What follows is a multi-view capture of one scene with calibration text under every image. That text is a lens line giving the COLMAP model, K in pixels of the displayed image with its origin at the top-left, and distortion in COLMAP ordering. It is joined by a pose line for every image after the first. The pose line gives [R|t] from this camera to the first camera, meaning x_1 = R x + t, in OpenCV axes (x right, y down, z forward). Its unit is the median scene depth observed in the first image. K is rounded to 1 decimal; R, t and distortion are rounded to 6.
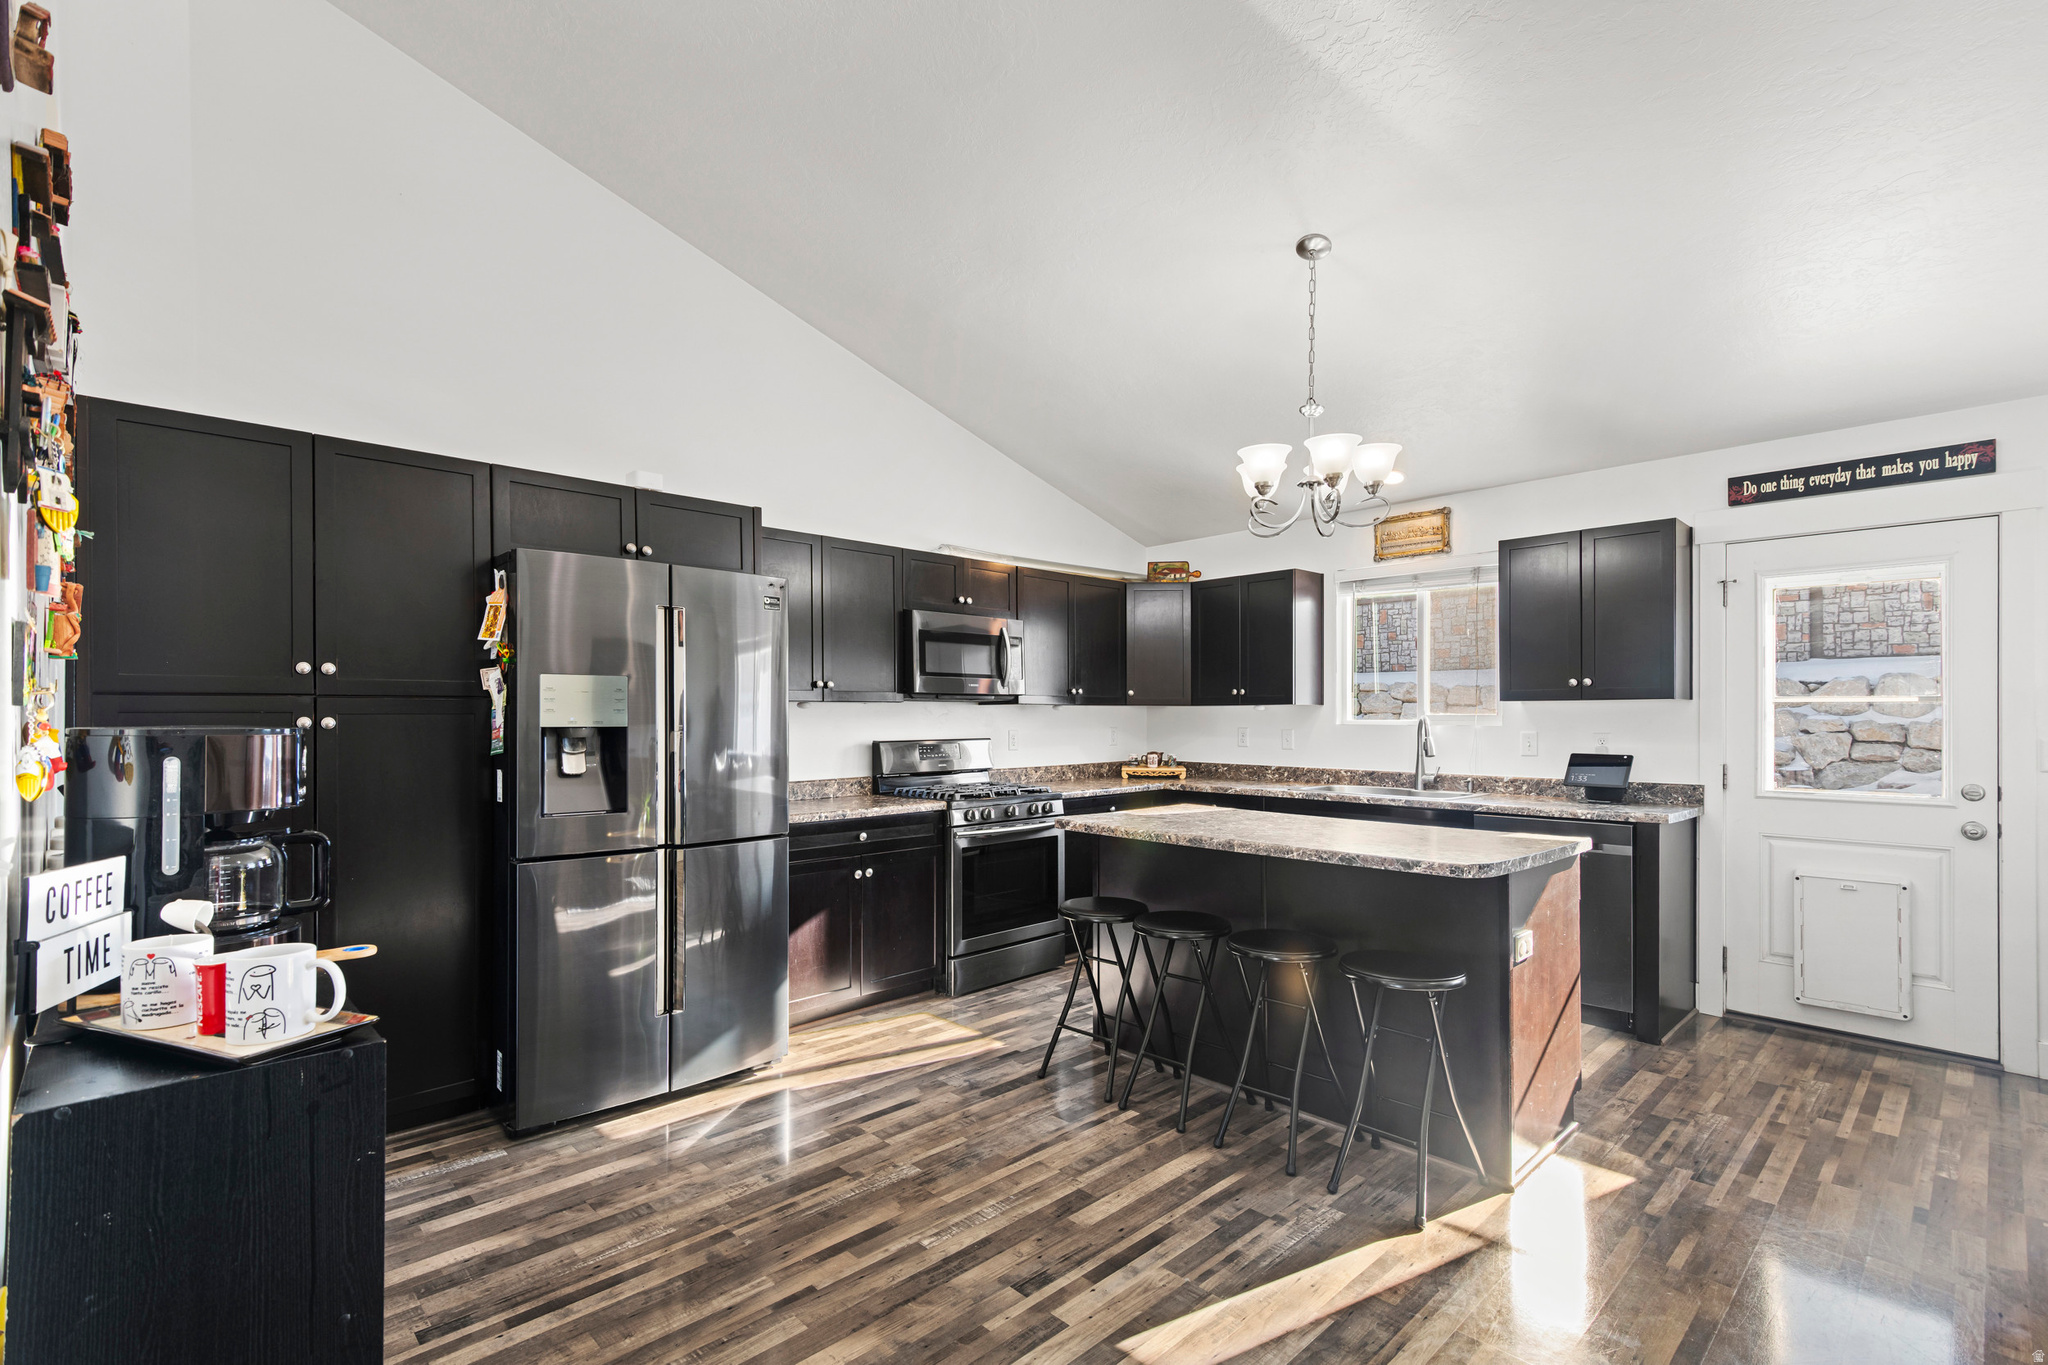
lens RADIAL K [[928.1, 0, 1022.4], [0, 928.1, 716.7], [0, 0, 1]] dist [0.029569, -0.010028]
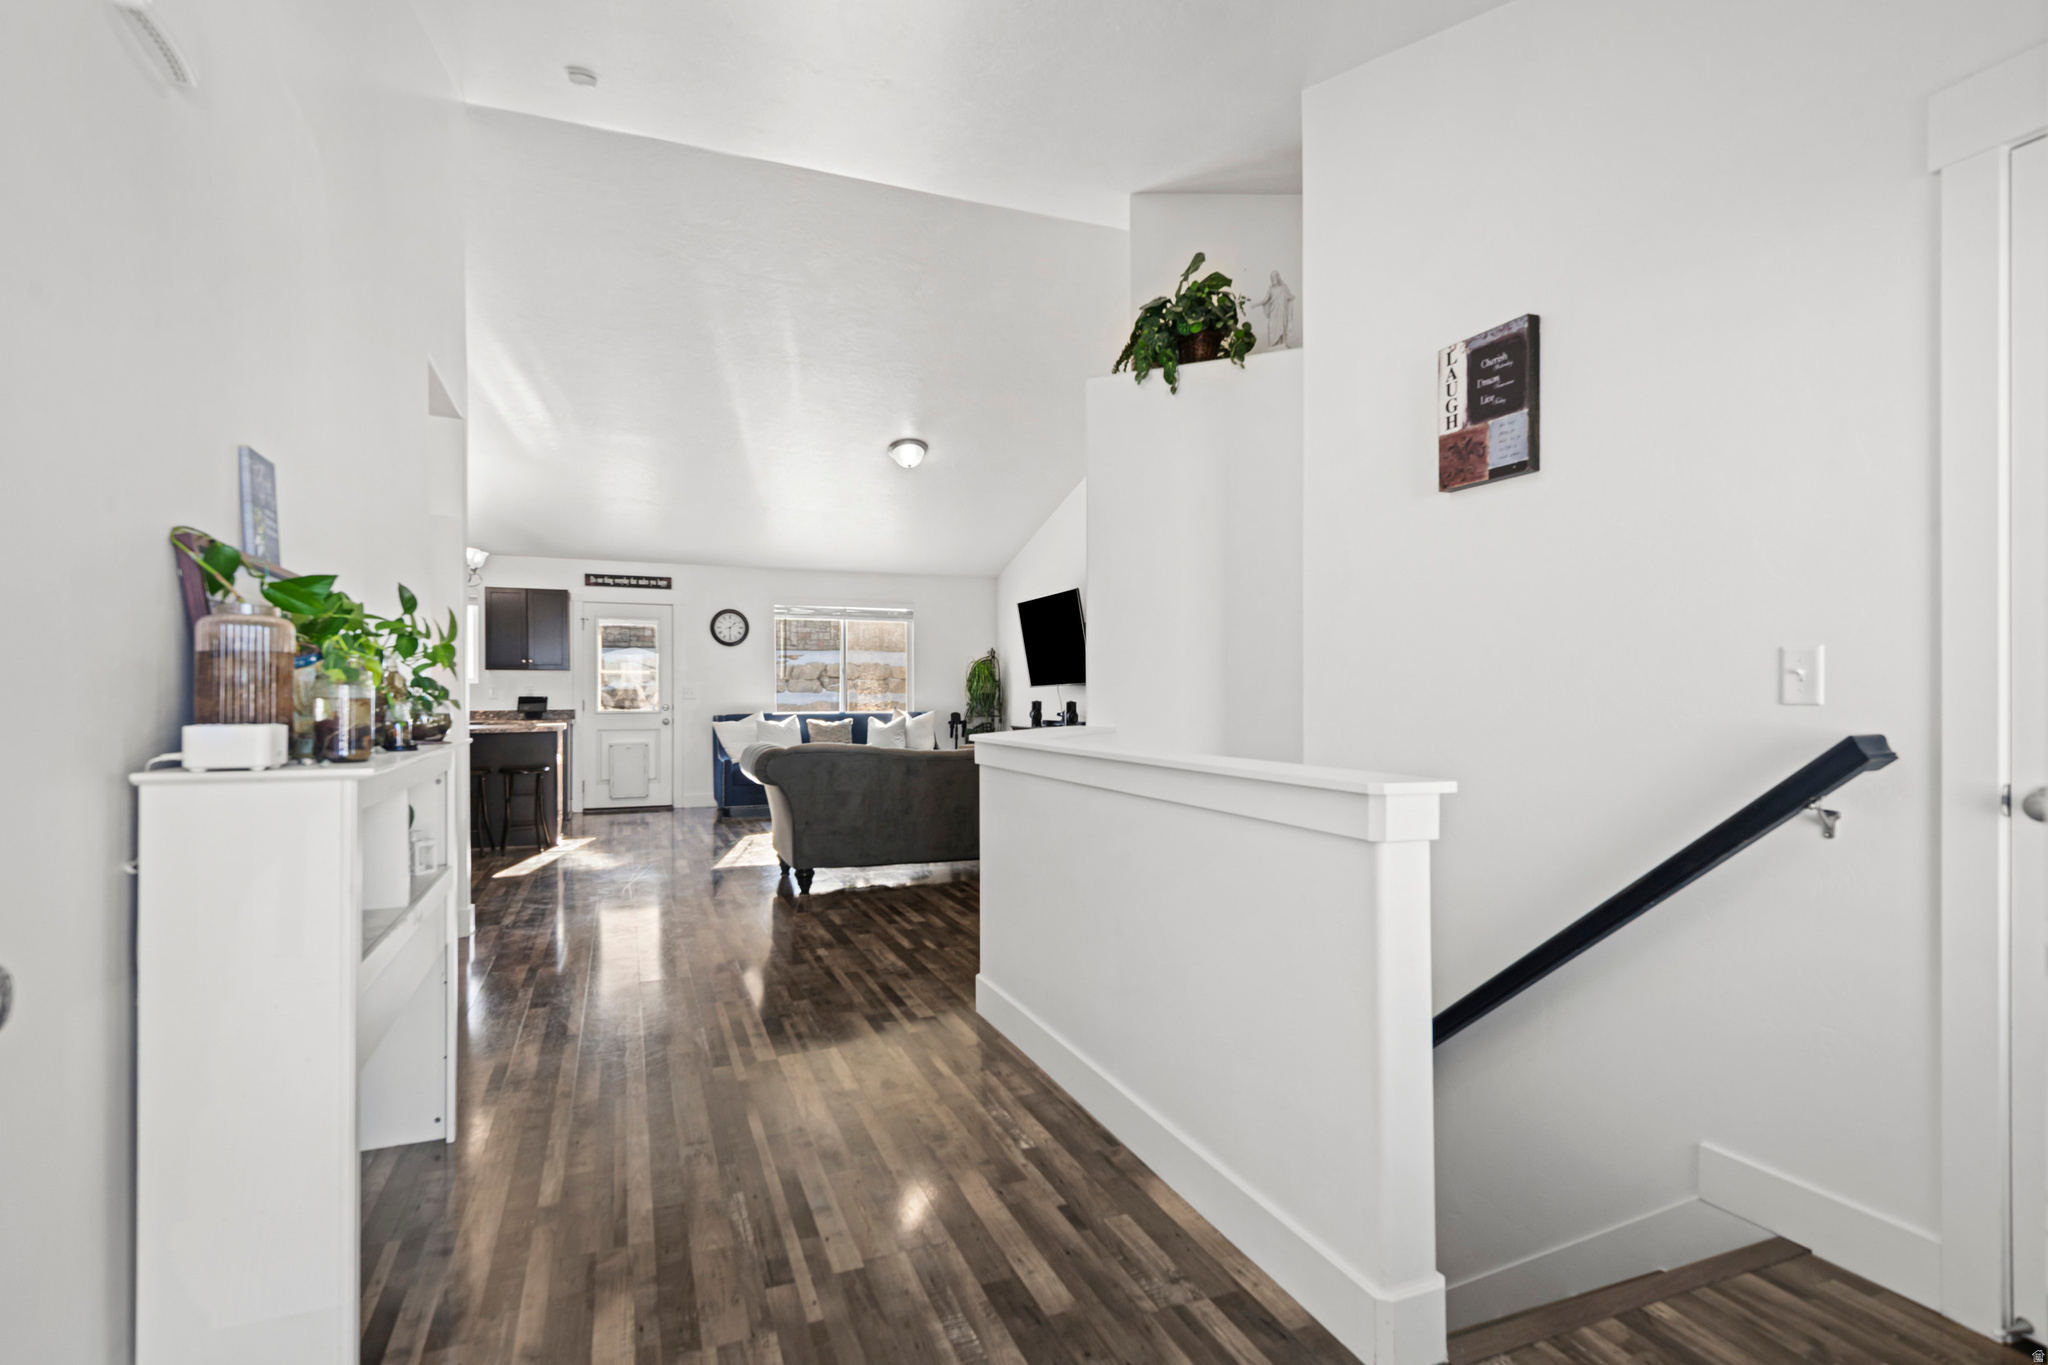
lens RADIAL K [[1008.8, 0, 1040.8], [0, 1008.8, 683.4], [0, 0, 1]] dist [0.026330, -0.012628]
pose [[0.363388, 0.007515, 0.931608, -1.116773], [0.002411, 0.999957, -0.009006, 0.035555], [-0.931635, 0.005519, 0.363354, -0.901159]]
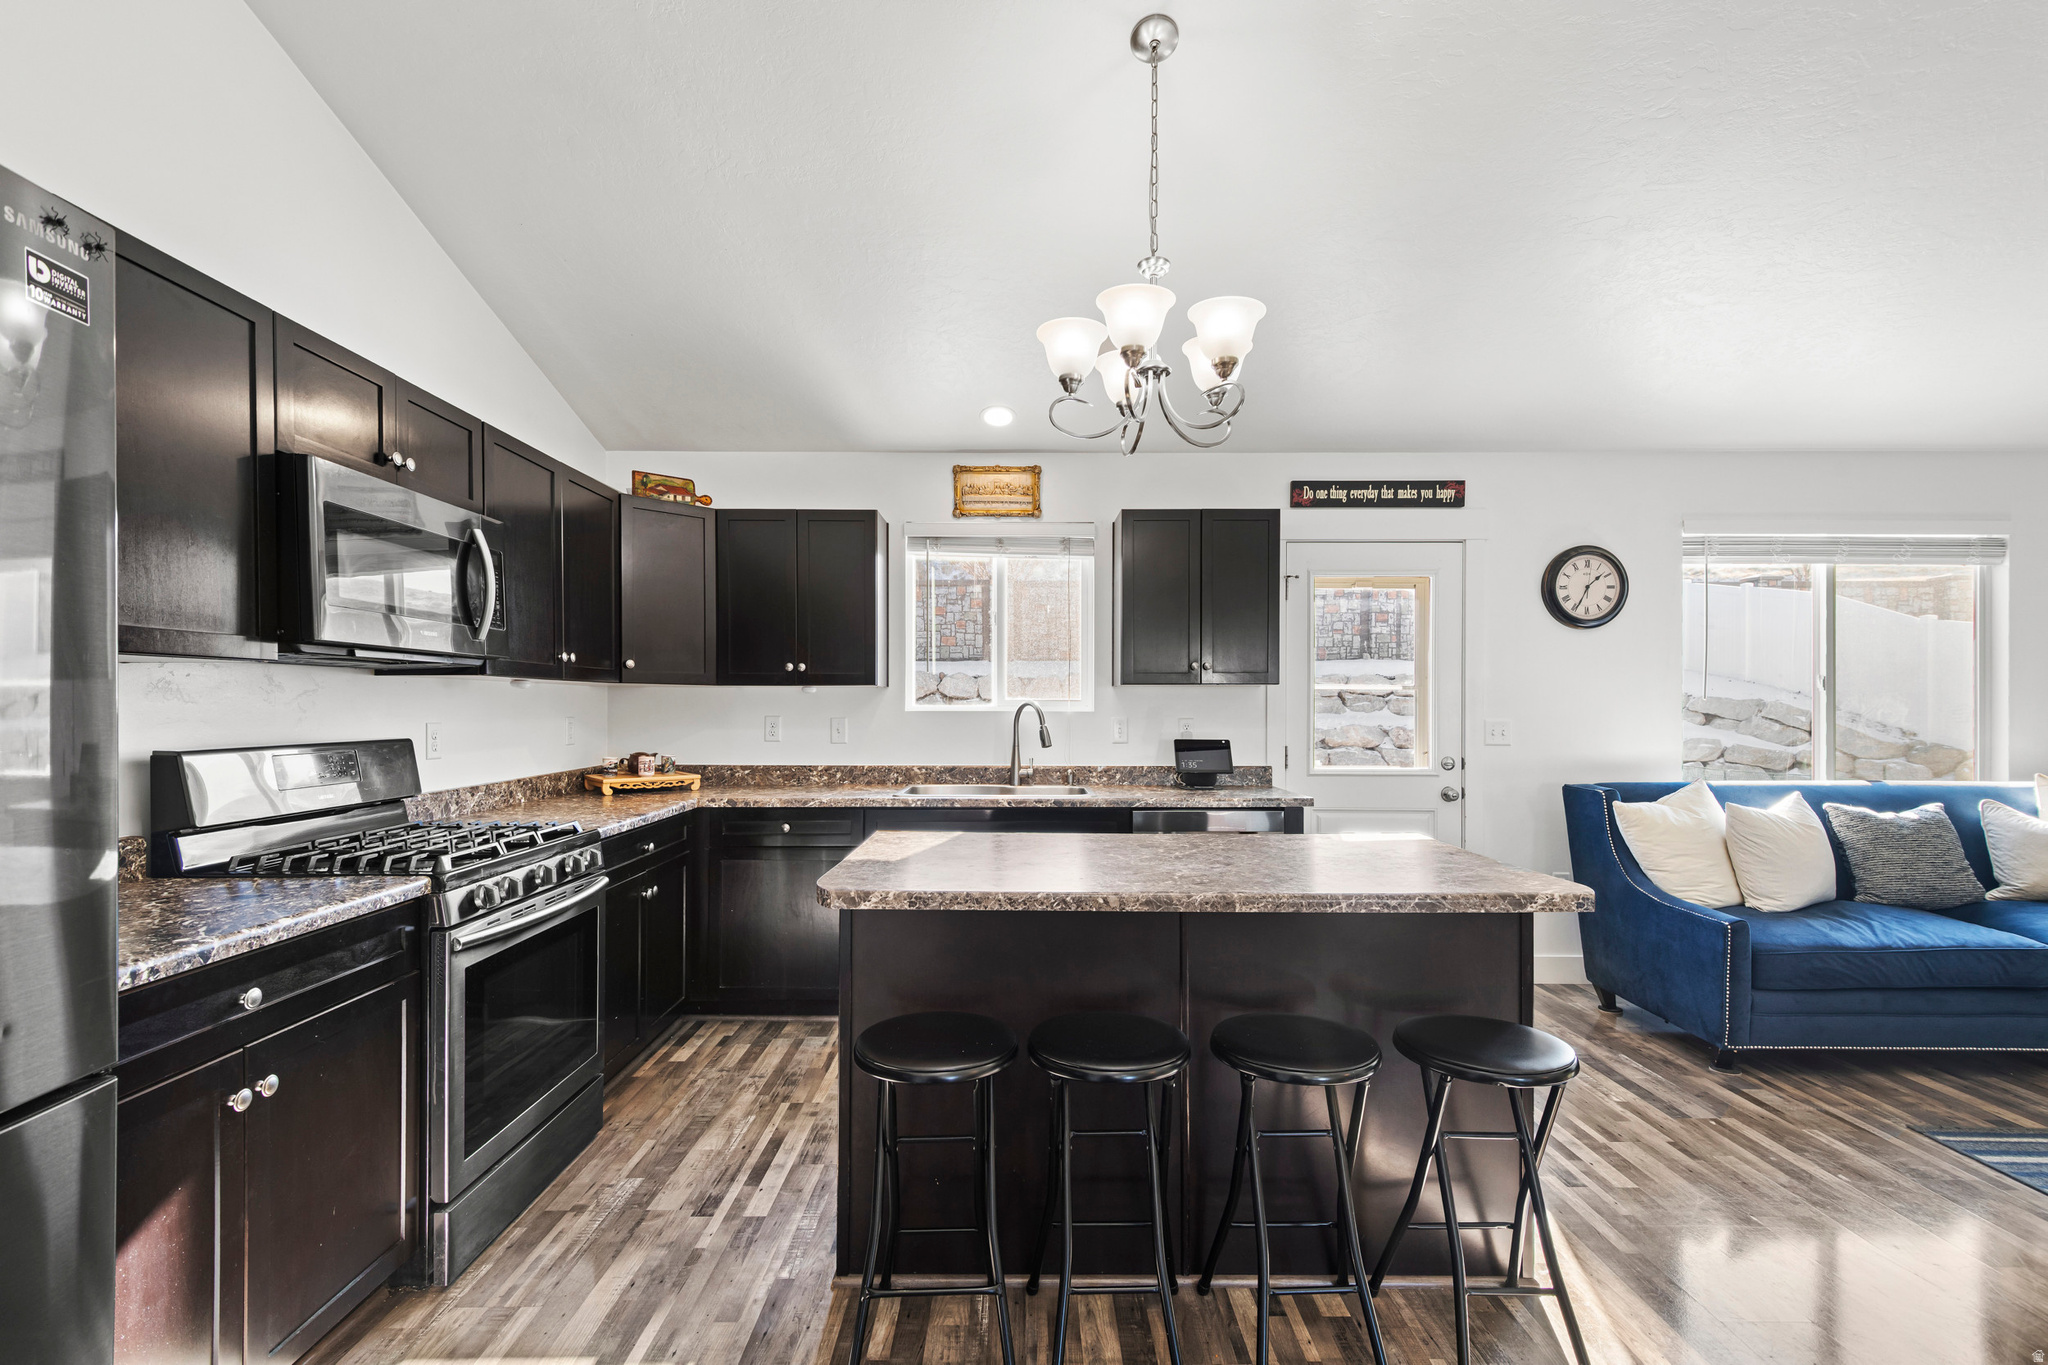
lens RADIAL K [[928.1, 0, 1025.1], [0, 928.1, 702.9], [0, 0, 1]] dist [0.029569, -0.010028]
pose [[0.691807, 0.003401, 0.722075, -0.231094], [-0.001275, 0.999993, -0.003488, 0.005512], [-0.722082, 0.001492, 0.691806, 0.483856]]
